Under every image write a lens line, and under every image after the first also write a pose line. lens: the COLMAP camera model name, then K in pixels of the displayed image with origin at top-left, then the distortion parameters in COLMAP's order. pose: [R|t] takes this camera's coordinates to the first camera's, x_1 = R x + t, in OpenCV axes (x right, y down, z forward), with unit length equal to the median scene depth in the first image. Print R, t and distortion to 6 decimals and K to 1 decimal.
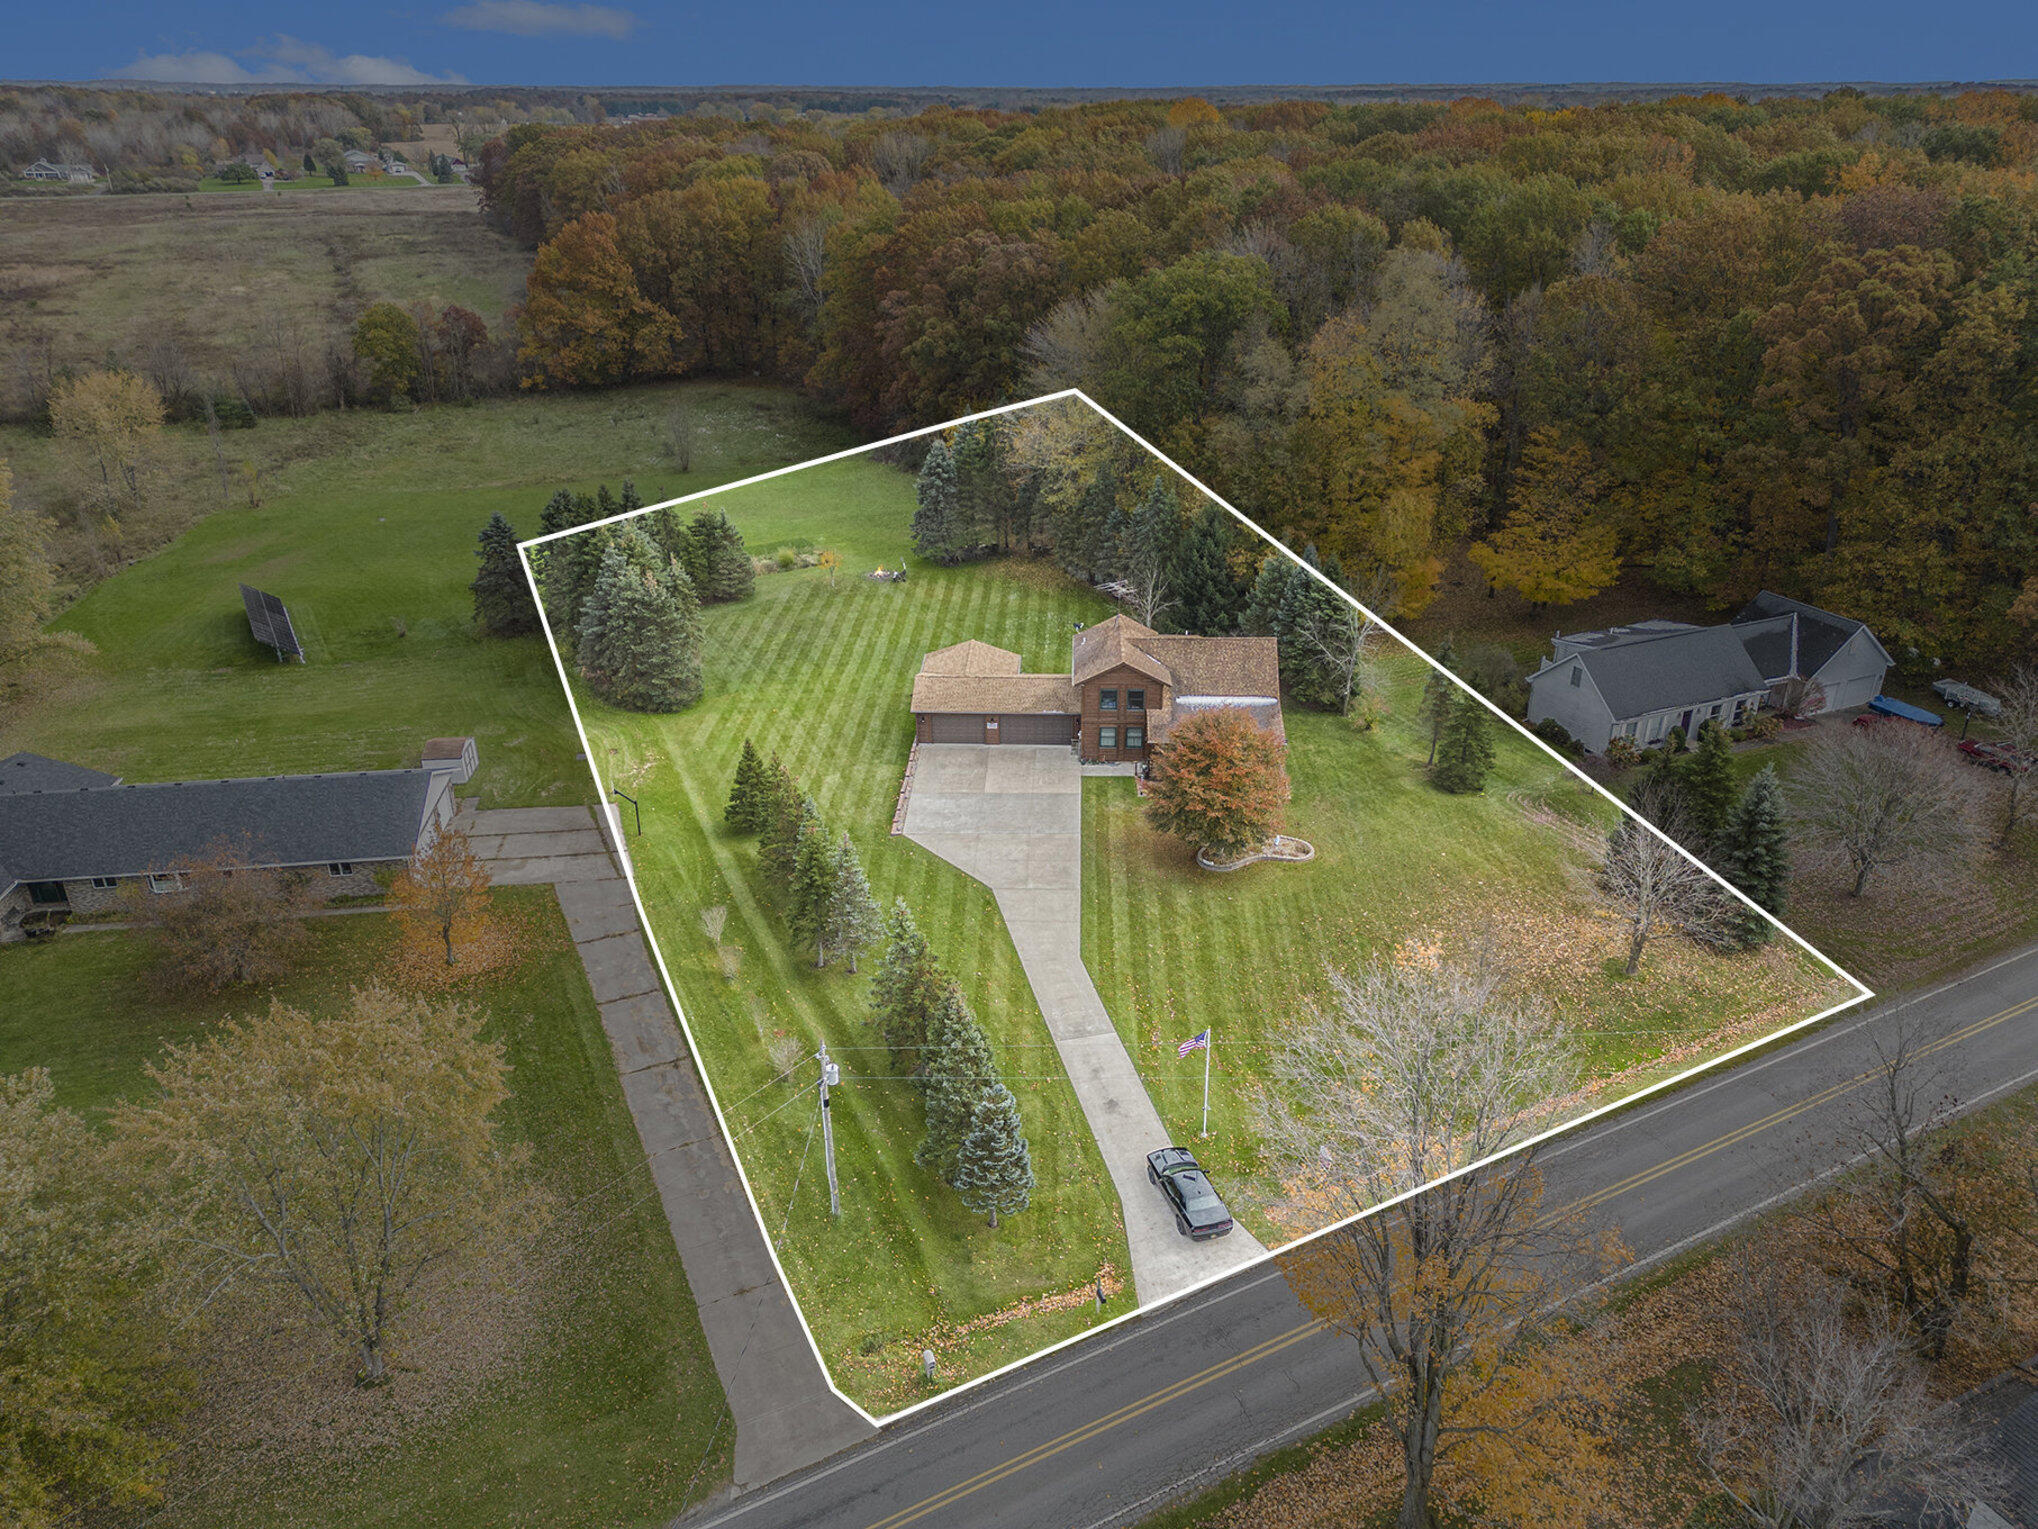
lens RADIAL K [[1408.2, 0, 1019.0], [0, 1408.2, 764.5], [0, 0, 1]] dist [0.081148, -0.067780]
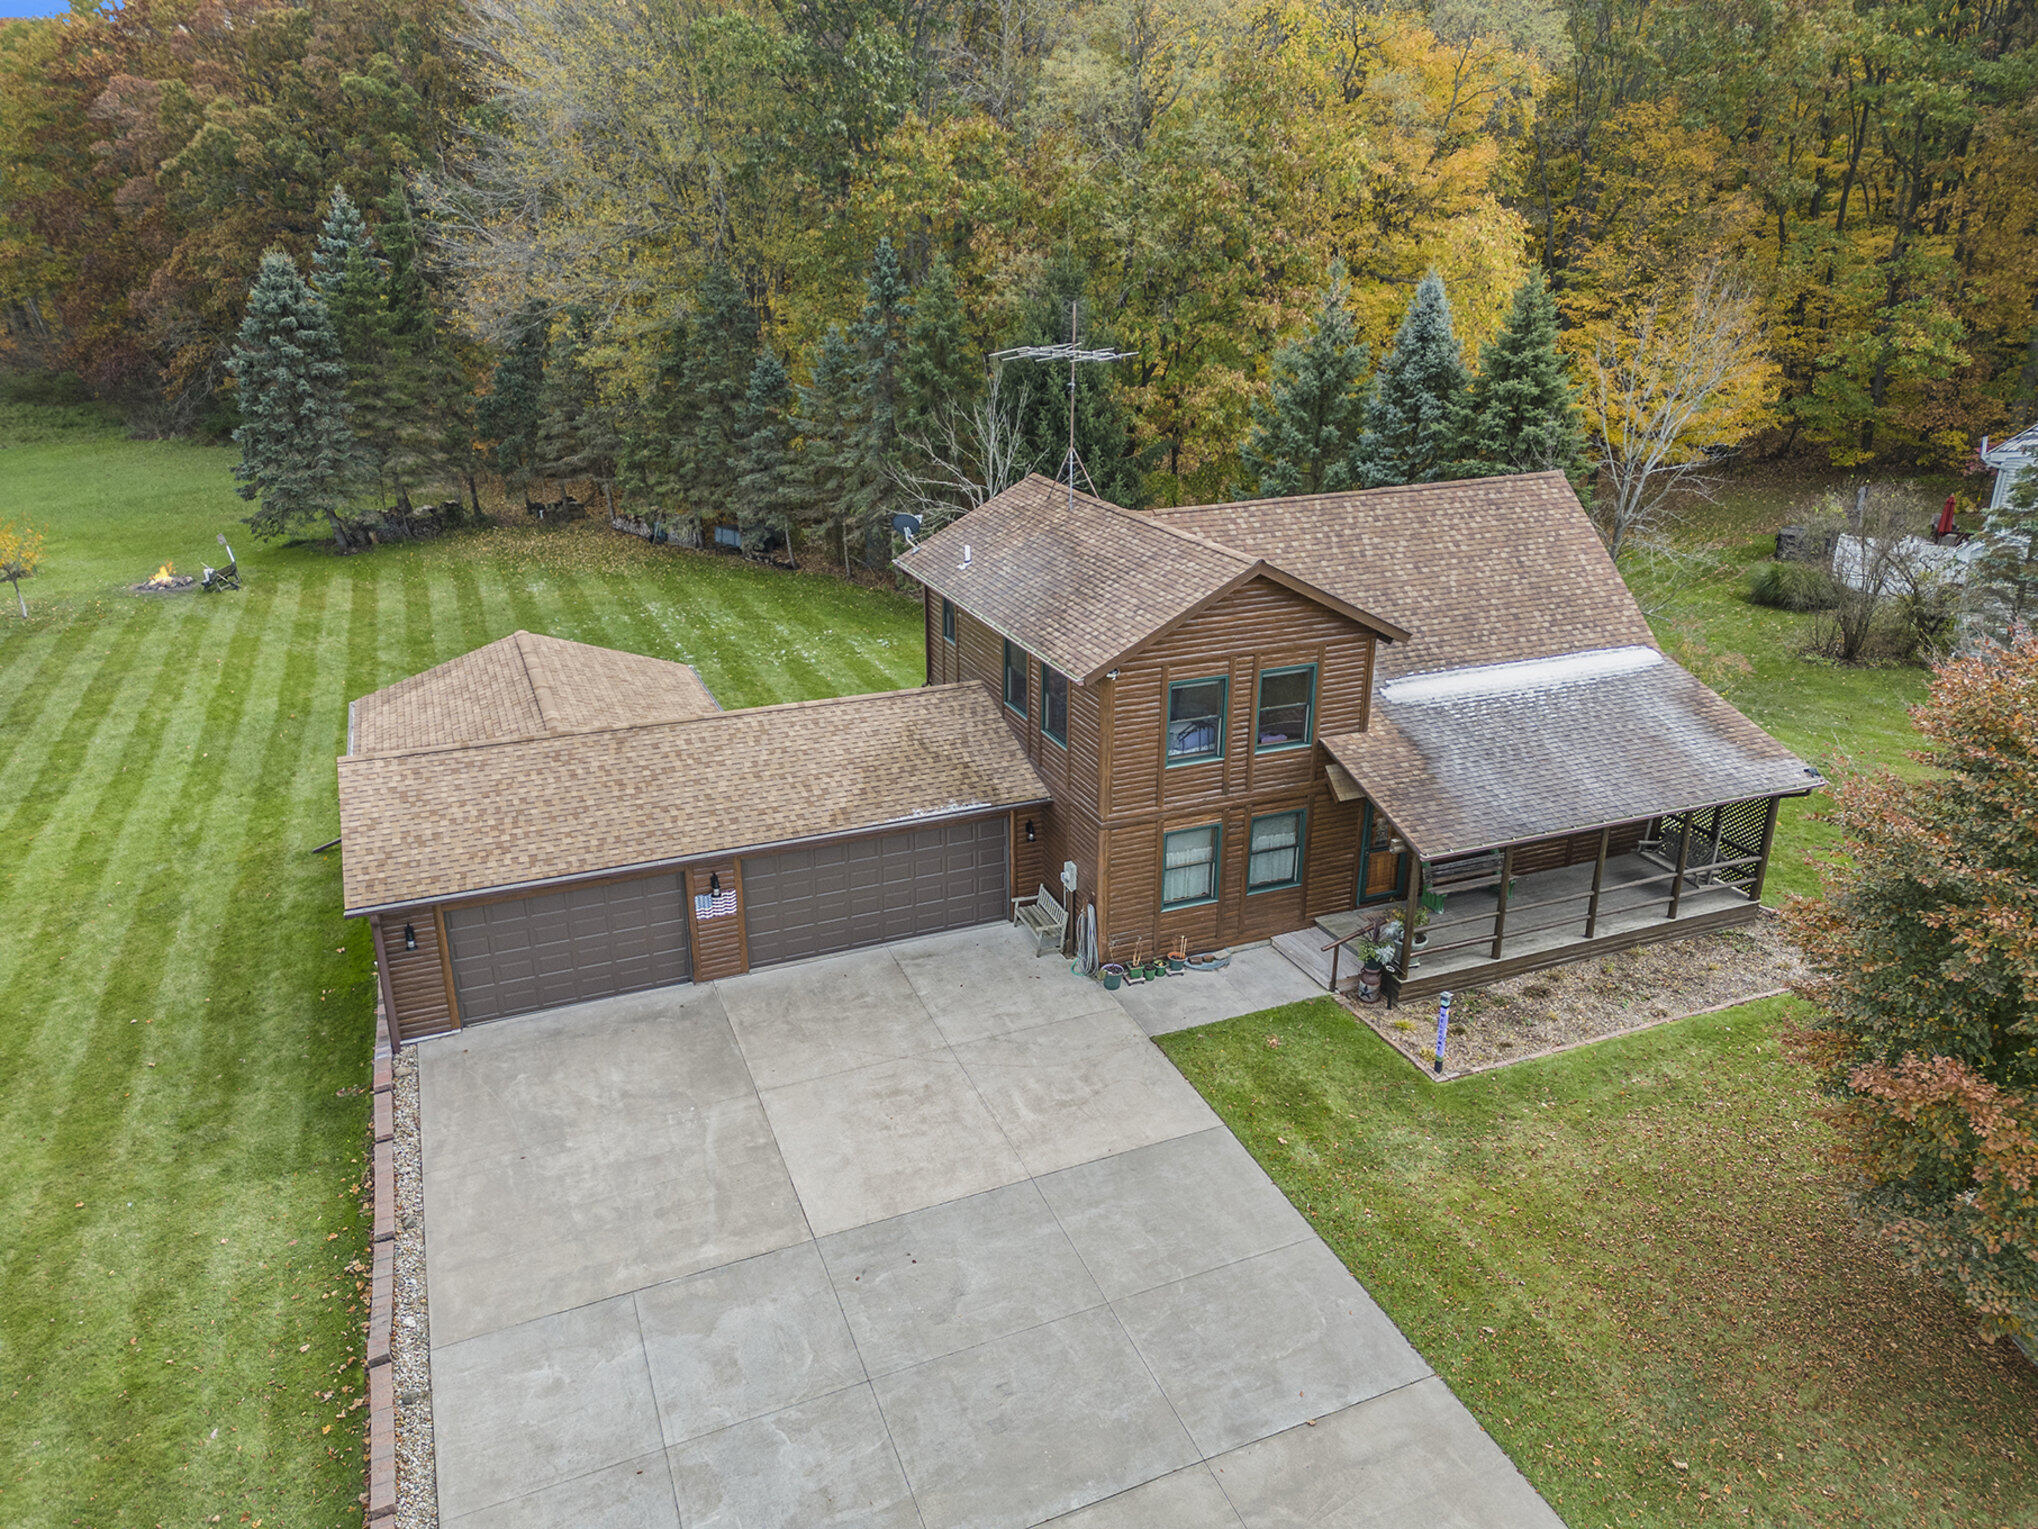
lens RADIAL K [[1406.7, 0, 1024.0], [0, 1406.7, 758.5], [0, 0, 1]] dist [0.104163, -0.112675]
pose [[0.905471, -0.145849, 0.398559, -0.064673], [0.177725, 0.983096, -0.044011, -0.031693], [-0.385403, 0.110684, 0.916086, 0.728149]]
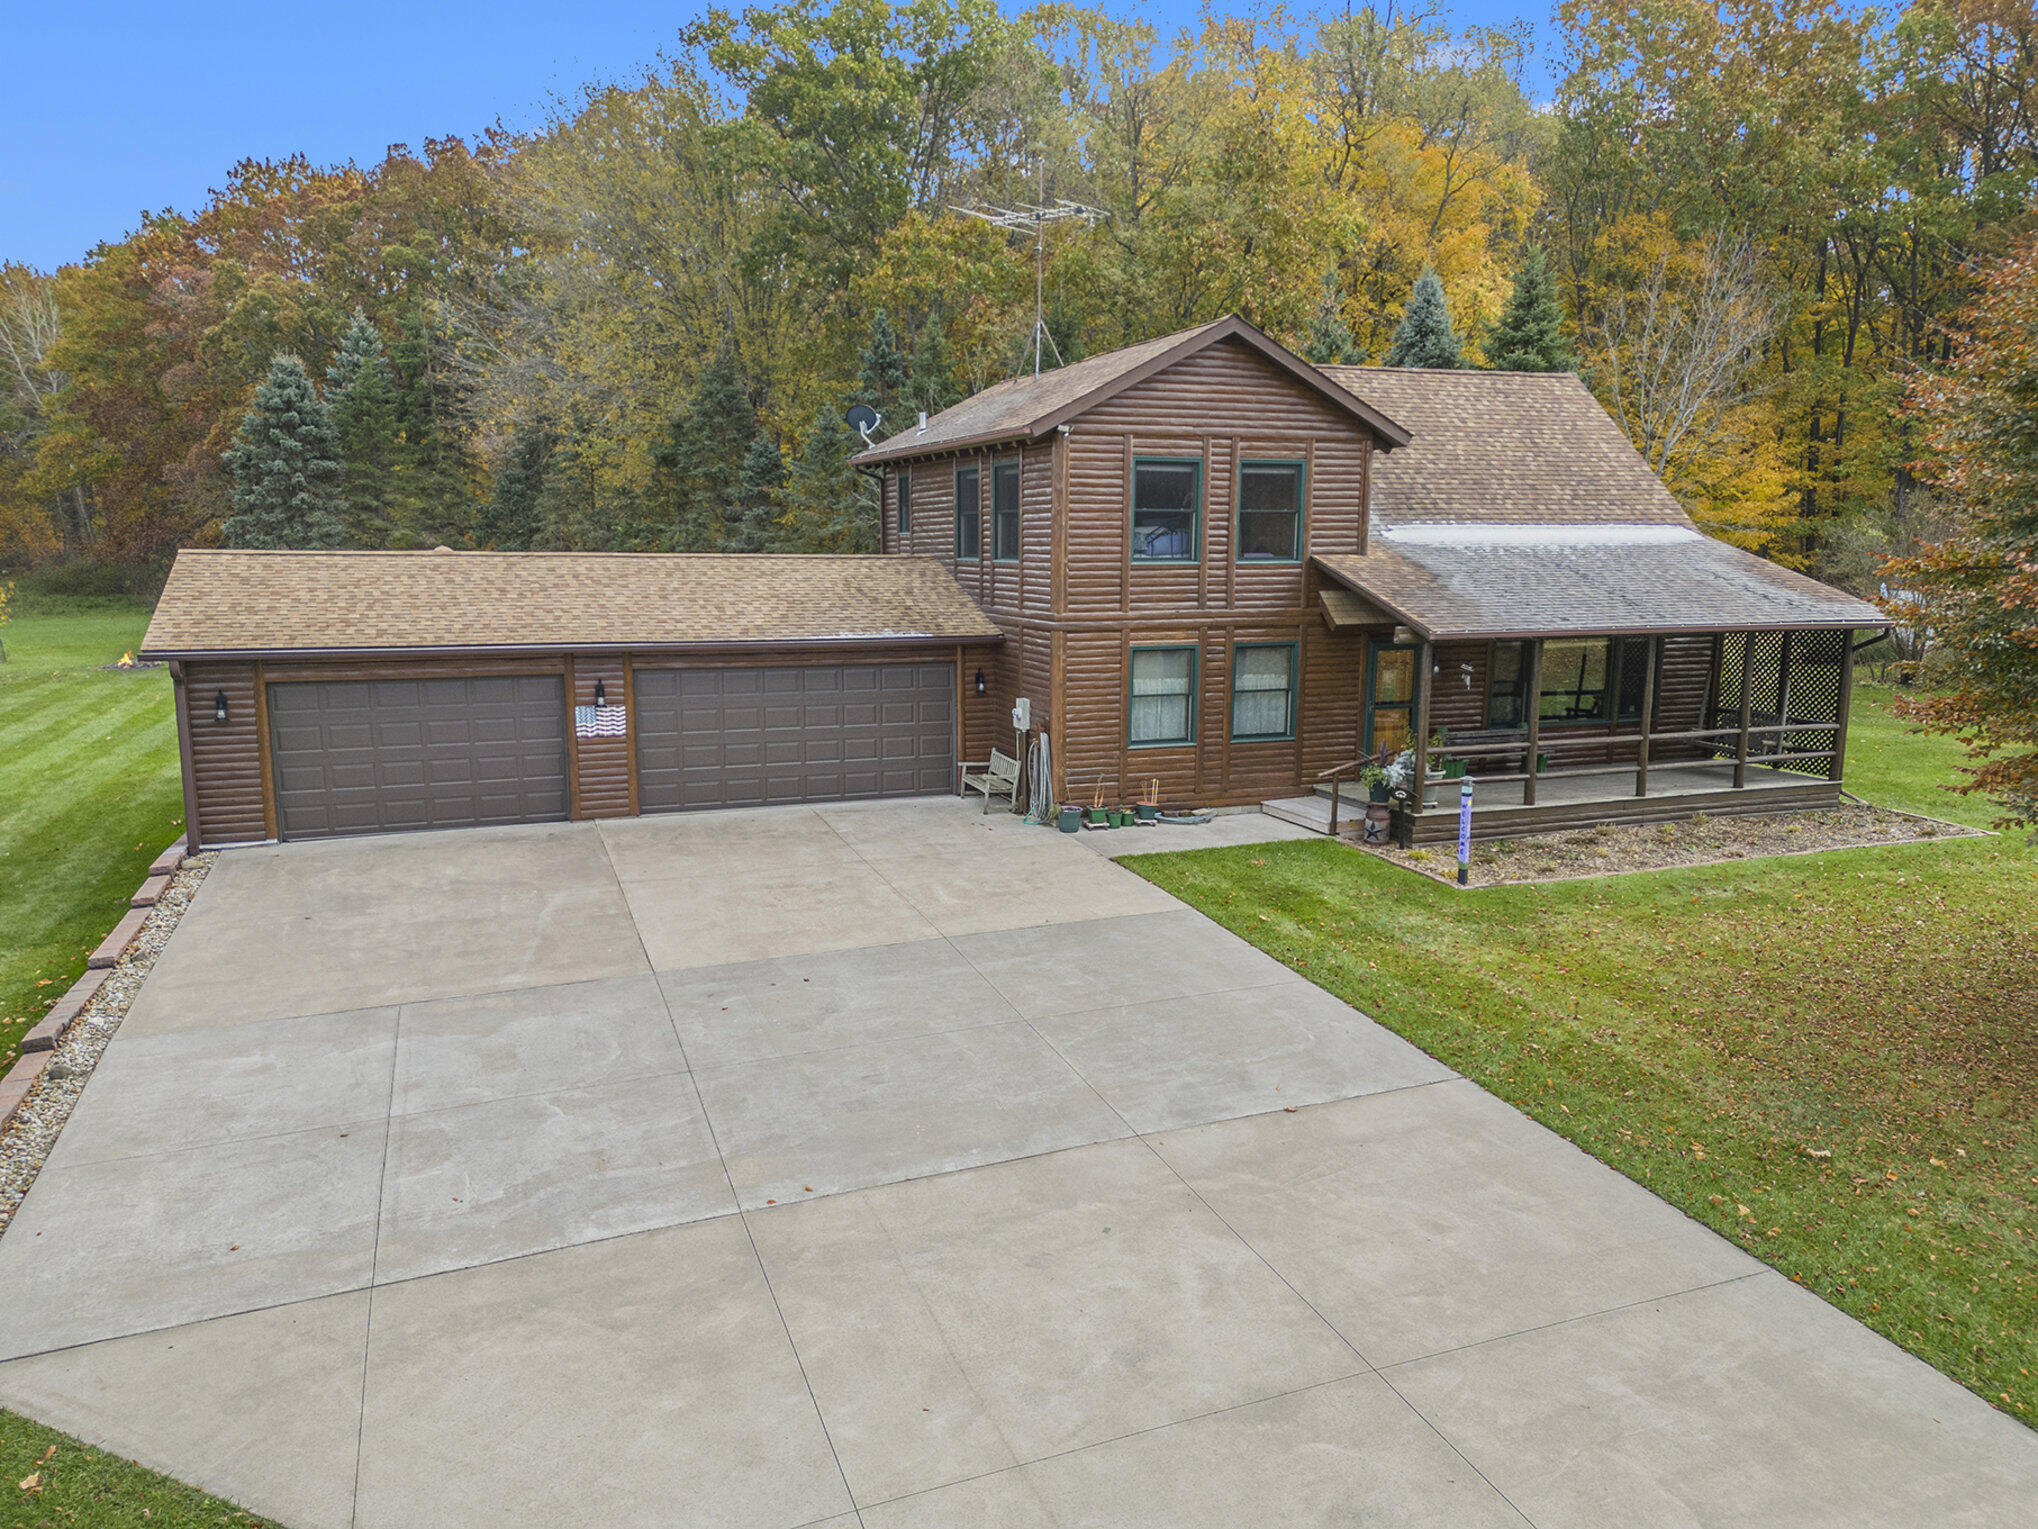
lens RADIAL K [[1406.7, 0, 1024.0], [0, 1406.7, 758.5], [0, 0, 1]] dist [0.104163, -0.112675]
pose [[0.914564, -0.055643, 0.400595, -0.045890], [0.165477, 0.955271, -0.245100, 0.039983], [-0.369039, 0.290449, 0.882865, 0.770805]]
